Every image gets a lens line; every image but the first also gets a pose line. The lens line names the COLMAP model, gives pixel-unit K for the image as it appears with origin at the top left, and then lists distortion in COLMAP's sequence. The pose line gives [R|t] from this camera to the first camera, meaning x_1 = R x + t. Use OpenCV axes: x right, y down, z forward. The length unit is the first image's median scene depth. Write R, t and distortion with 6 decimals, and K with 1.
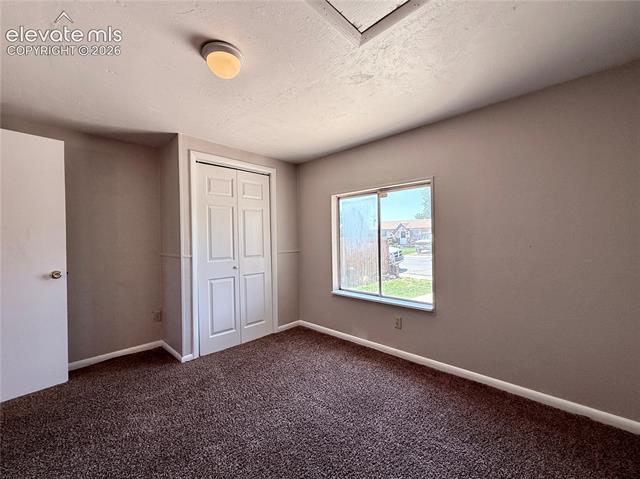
lens RADIAL K [[266.4, 0, 324.5], [0, 266.4, 237.7], [0, 0, 1]] dist [0.000224, 0.000072]
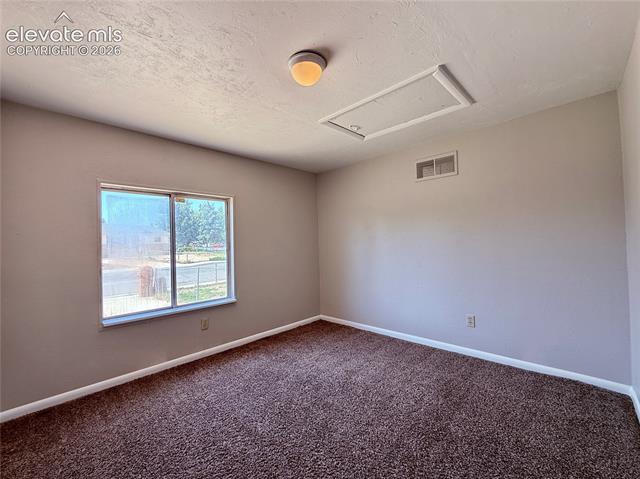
lens RADIAL K [[266.4, 0, 324.5], [0, 266.4, 237.7], [0, 0, 1]] dist [0.000224, 0.000072]
pose [[0.004430, 0.030277, 0.999532, -0.727364], [0.027654, 0.999156, -0.030388, 0.020170], [-0.999608, 0.027776, 0.003589, 0.474814]]
